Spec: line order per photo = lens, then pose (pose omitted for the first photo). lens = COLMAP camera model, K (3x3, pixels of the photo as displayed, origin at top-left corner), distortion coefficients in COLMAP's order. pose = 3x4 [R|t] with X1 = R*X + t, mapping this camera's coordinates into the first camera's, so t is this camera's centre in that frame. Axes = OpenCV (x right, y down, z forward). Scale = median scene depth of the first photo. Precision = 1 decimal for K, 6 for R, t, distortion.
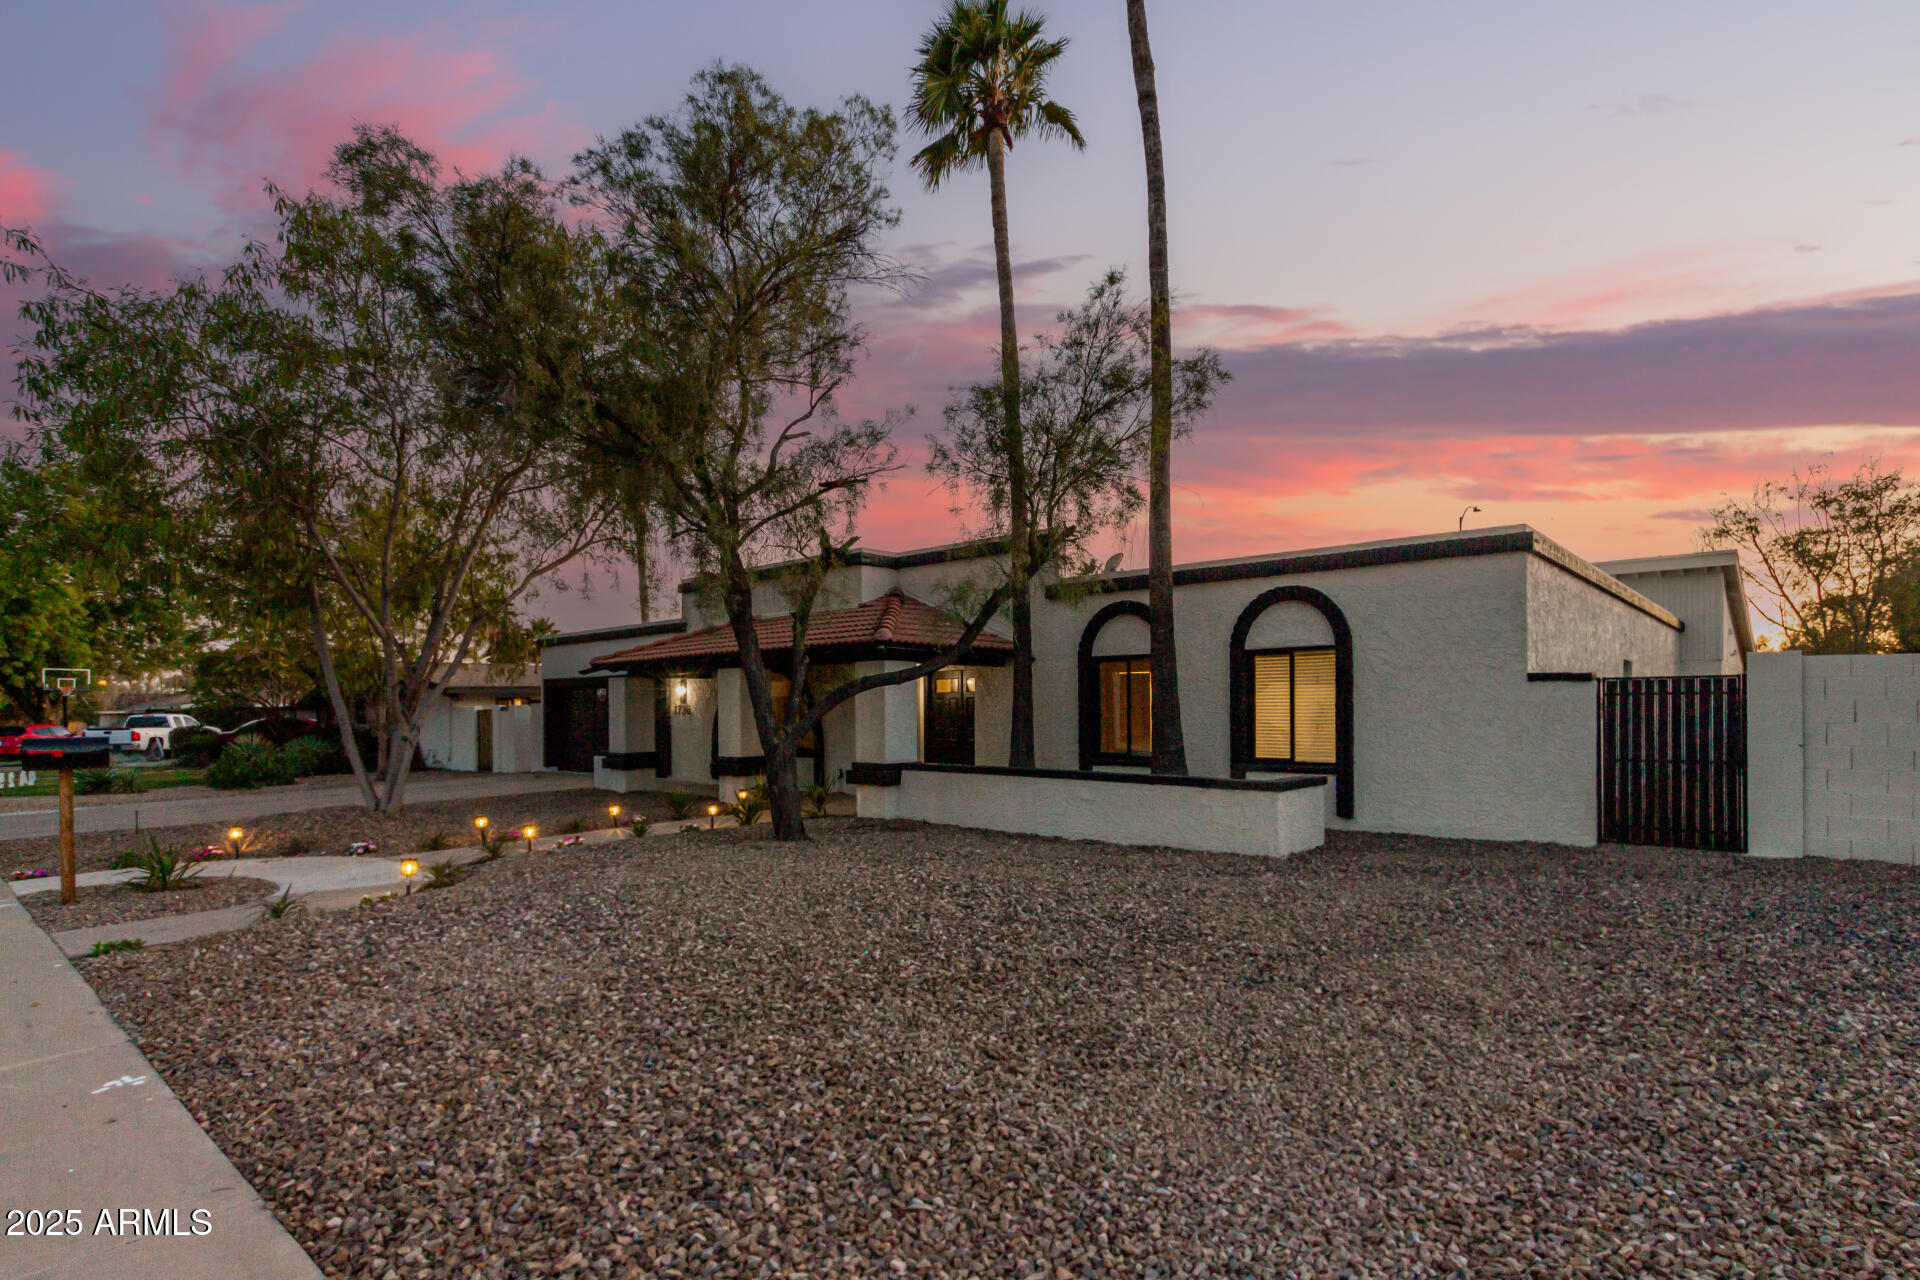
lens RADIAL K [[930.3, 0, 957.4], [0, 930.3, 681.4], [0, 0, 1]] dist [0.061975, -0.000703]
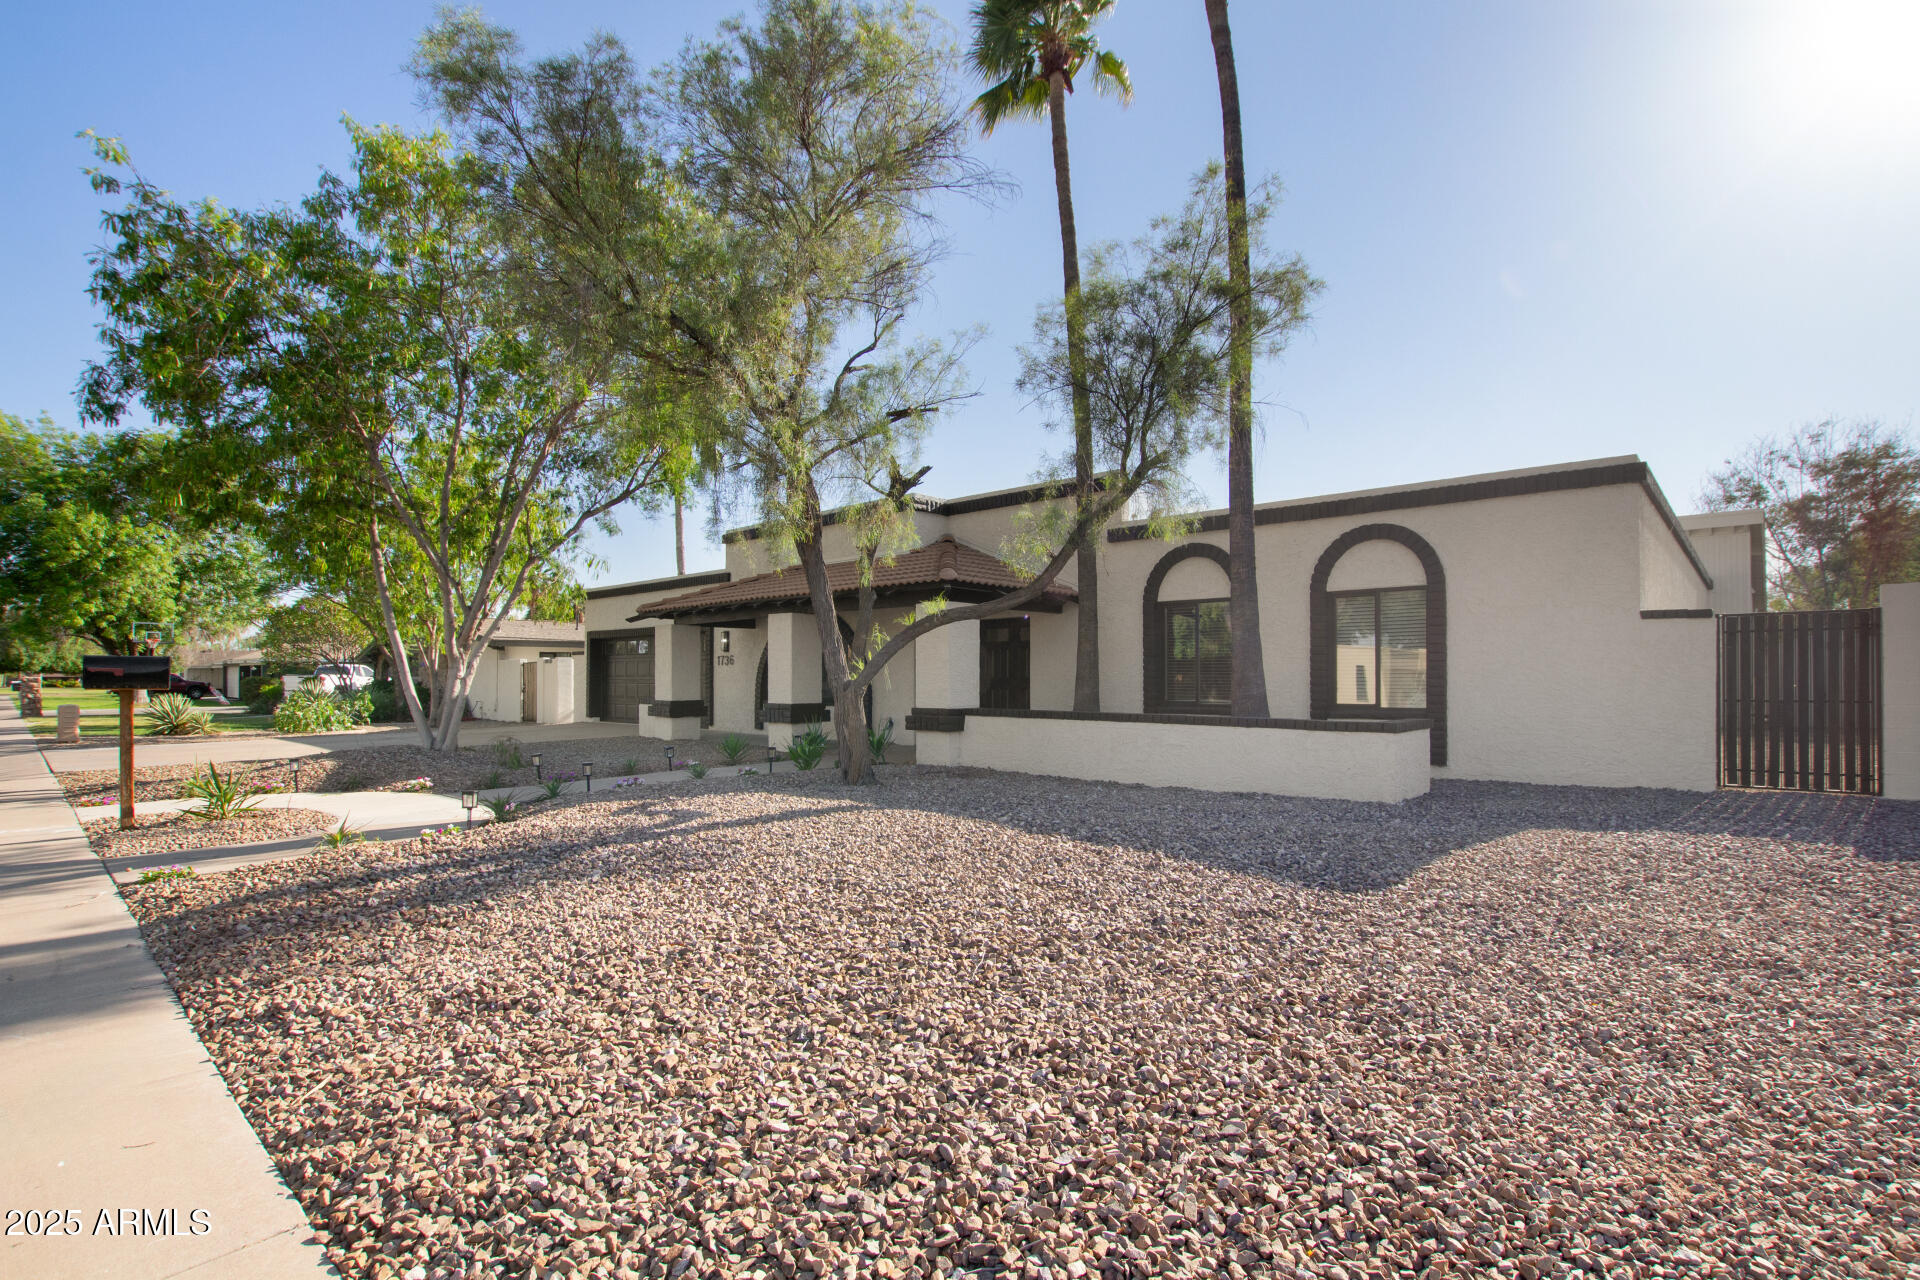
lens RADIAL K [[888.0, 0, 960.0], [0, 888.0, 640.0], [0, 0, 1]] dist [-0.001613, 0.000578]
pose [[0.999958, 0.007160, -0.005790, -0.071212], [-0.007232, 0.999895, -0.012521, 0.034171], [0.005700, 0.012562, 0.999905, 0.103549]]
